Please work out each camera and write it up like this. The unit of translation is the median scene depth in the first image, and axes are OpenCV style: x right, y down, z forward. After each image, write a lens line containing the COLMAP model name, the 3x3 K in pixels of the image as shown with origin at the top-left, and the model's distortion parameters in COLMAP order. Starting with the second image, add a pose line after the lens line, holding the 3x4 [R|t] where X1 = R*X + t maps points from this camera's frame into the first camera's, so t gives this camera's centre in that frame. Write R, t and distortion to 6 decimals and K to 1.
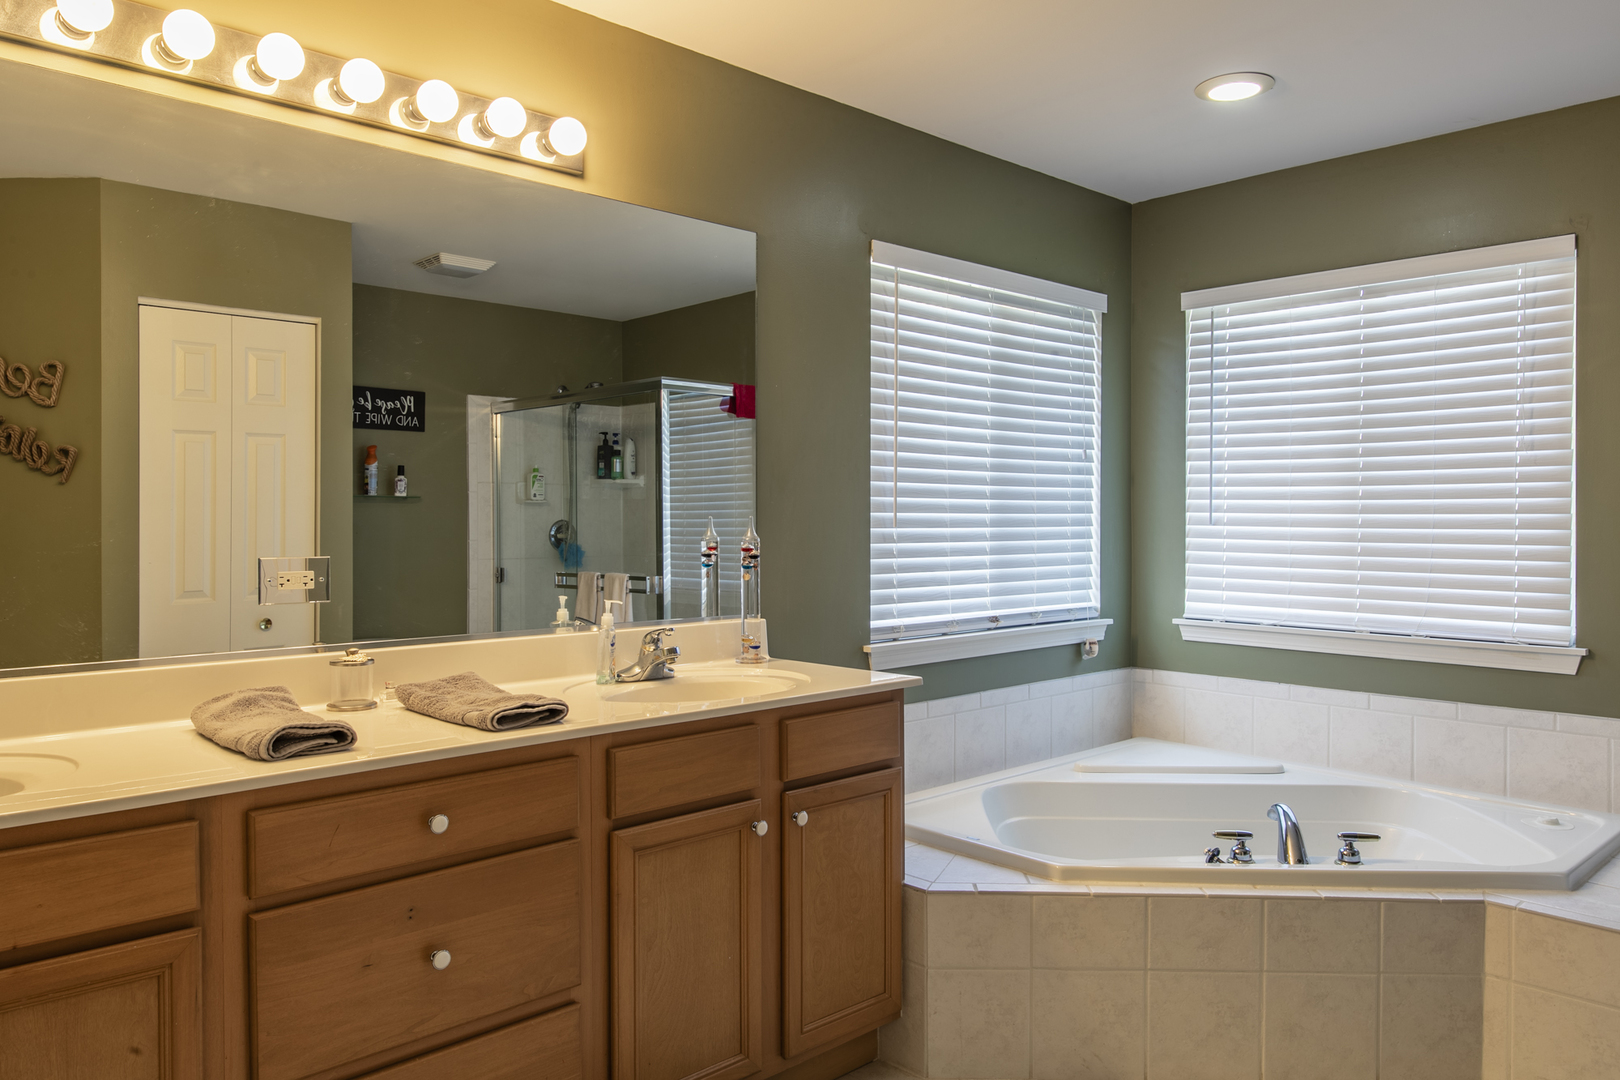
lens RADIAL K [[1148.0, 0, 814.4], [0, 1148.0, 528.8], [0, 0, 1]] dist [0.000786, -0.001737]
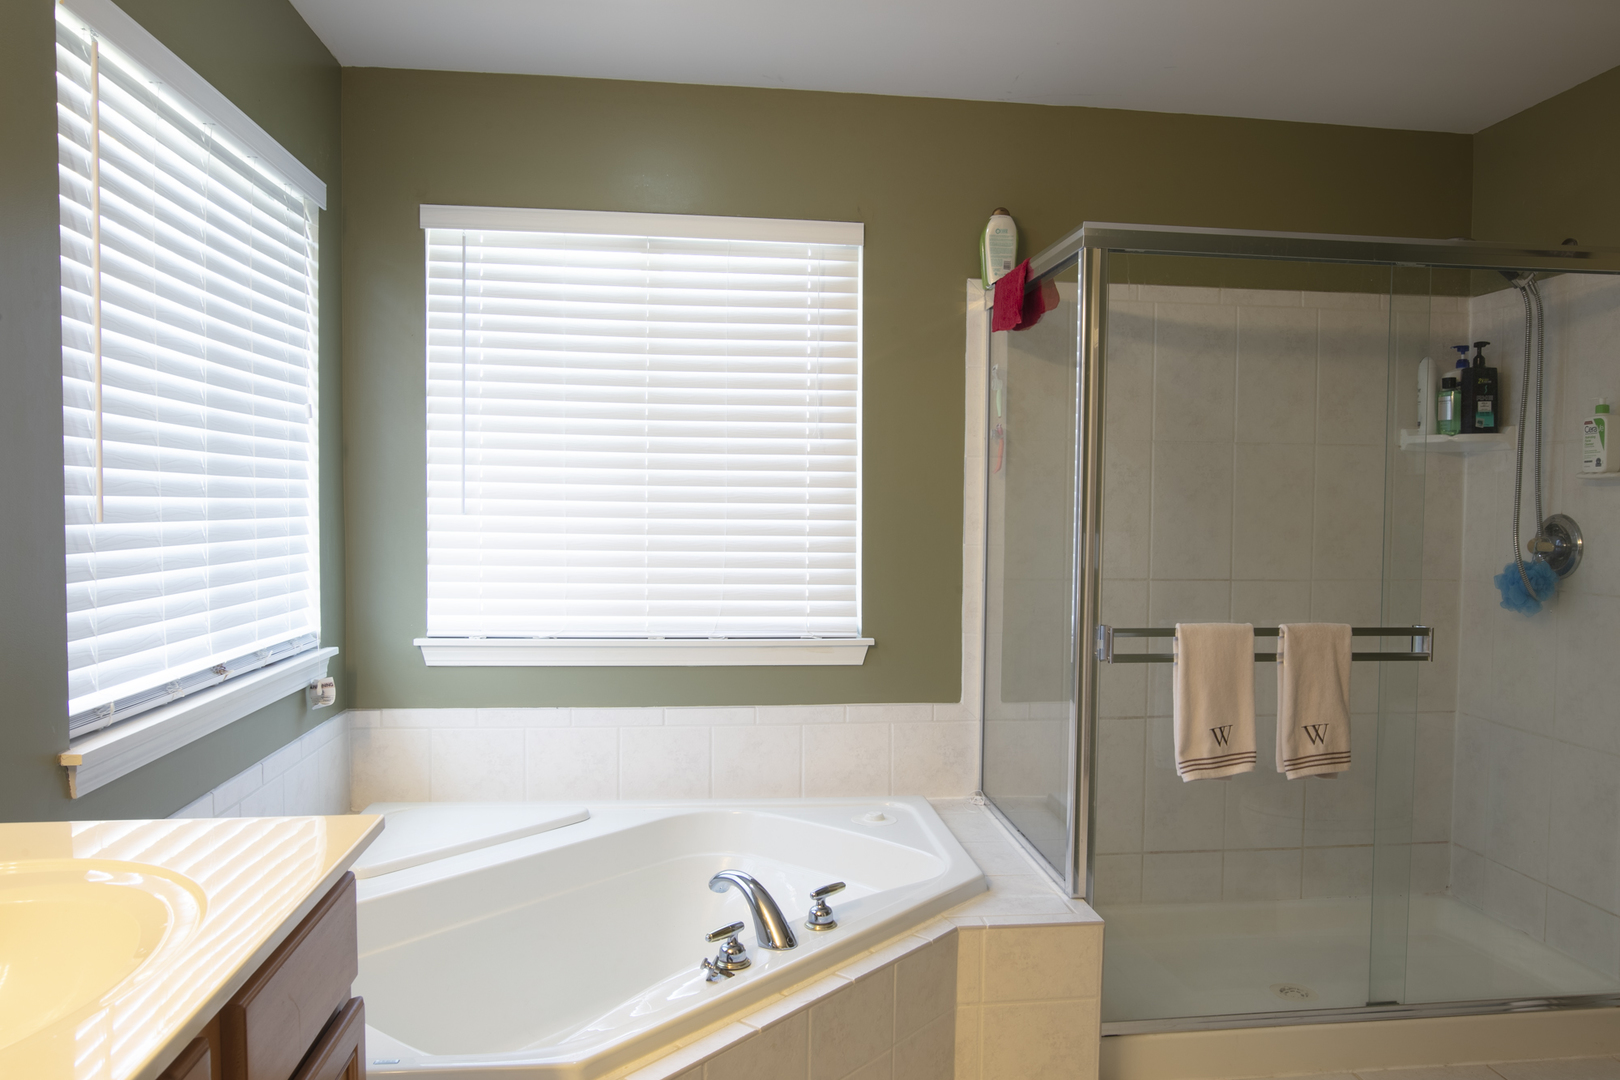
lens RADIAL K [[1149.8, 0, 813.0], [0, 1149.8, 551.0], [0, 0, 1]] dist [-0.039179, 0.001858]
pose [[0.590424, -0.026714, 0.806651, -0.162529], [-0.001613, 0.999411, 0.034279, -0.006689], [-0.807091, -0.021540, 0.590034, 0.419634]]
